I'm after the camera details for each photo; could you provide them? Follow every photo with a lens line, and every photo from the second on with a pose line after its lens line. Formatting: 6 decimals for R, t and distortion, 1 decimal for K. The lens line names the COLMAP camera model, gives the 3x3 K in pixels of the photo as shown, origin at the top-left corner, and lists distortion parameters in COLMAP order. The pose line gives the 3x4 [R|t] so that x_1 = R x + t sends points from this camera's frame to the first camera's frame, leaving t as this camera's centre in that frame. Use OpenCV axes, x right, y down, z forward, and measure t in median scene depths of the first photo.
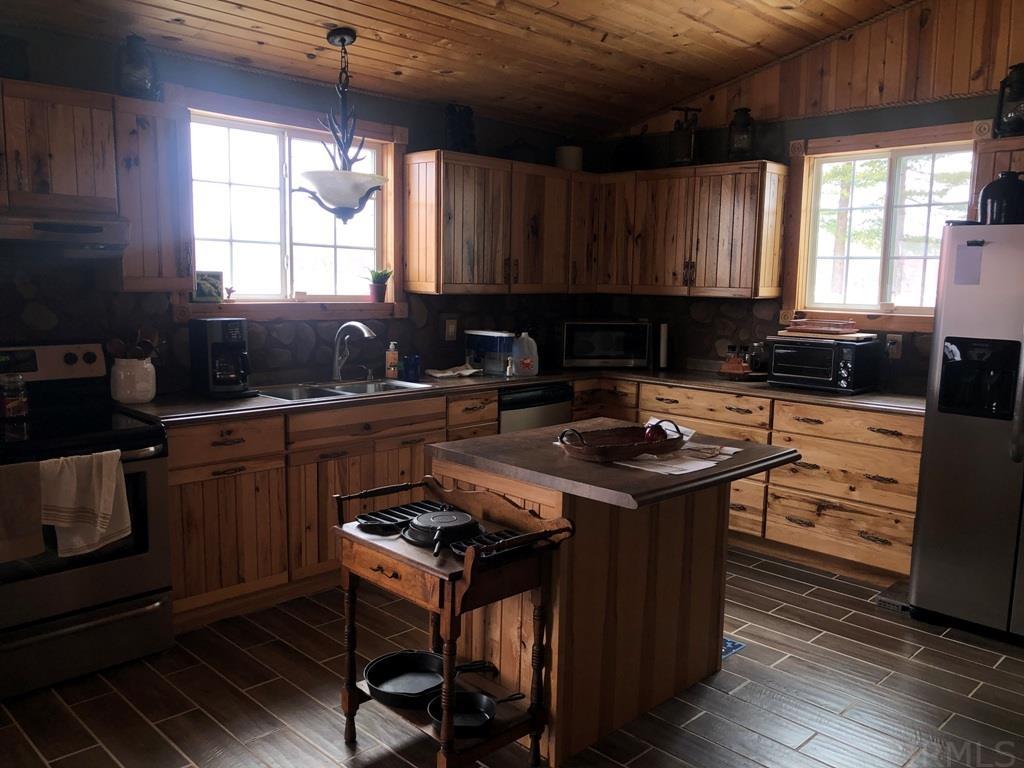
lens RADIAL K [[838.1, 0, 510.3], [0, 838.1, 389.7], [0, 0, 1]] dist [0.049537, -0.060332]
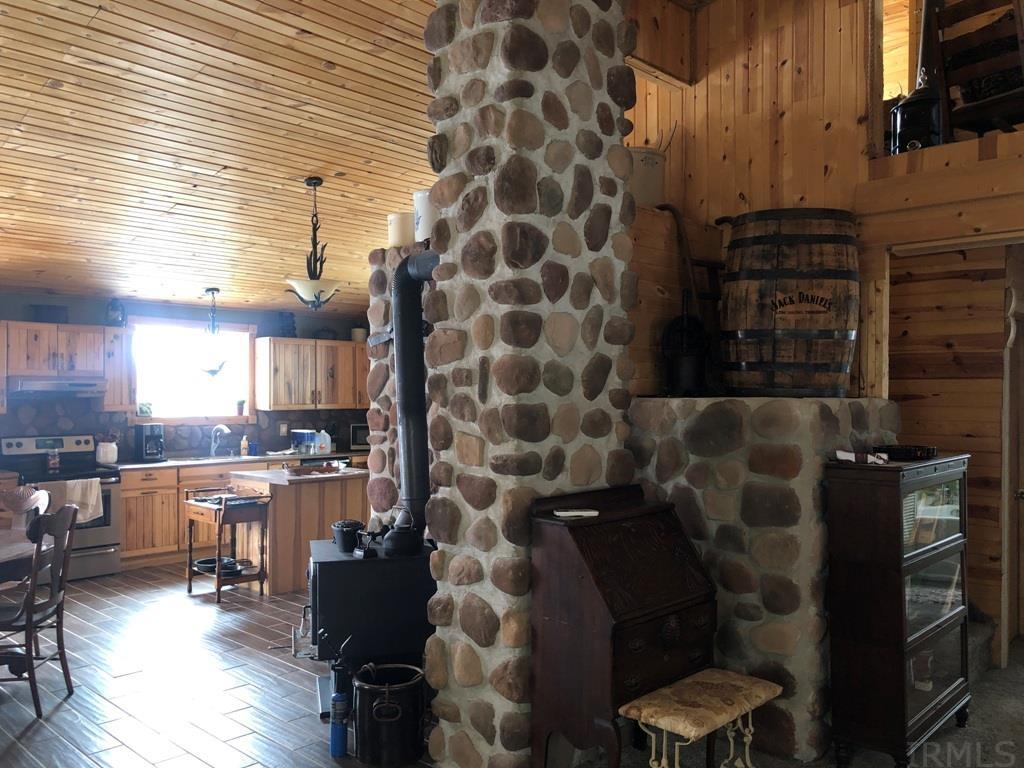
lens RADIAL K [[838.1, 0, 491.7], [0, 838.1, 391.0], [0, 0, 1]] dist [0.049537, -0.060332]
pose [[0.999812, -0.018446, 0.005940, 0.425412], [0.019095, 0.990020, -0.139624, 0.124104], [-0.003305, 0.139712, 0.990187, -0.938562]]
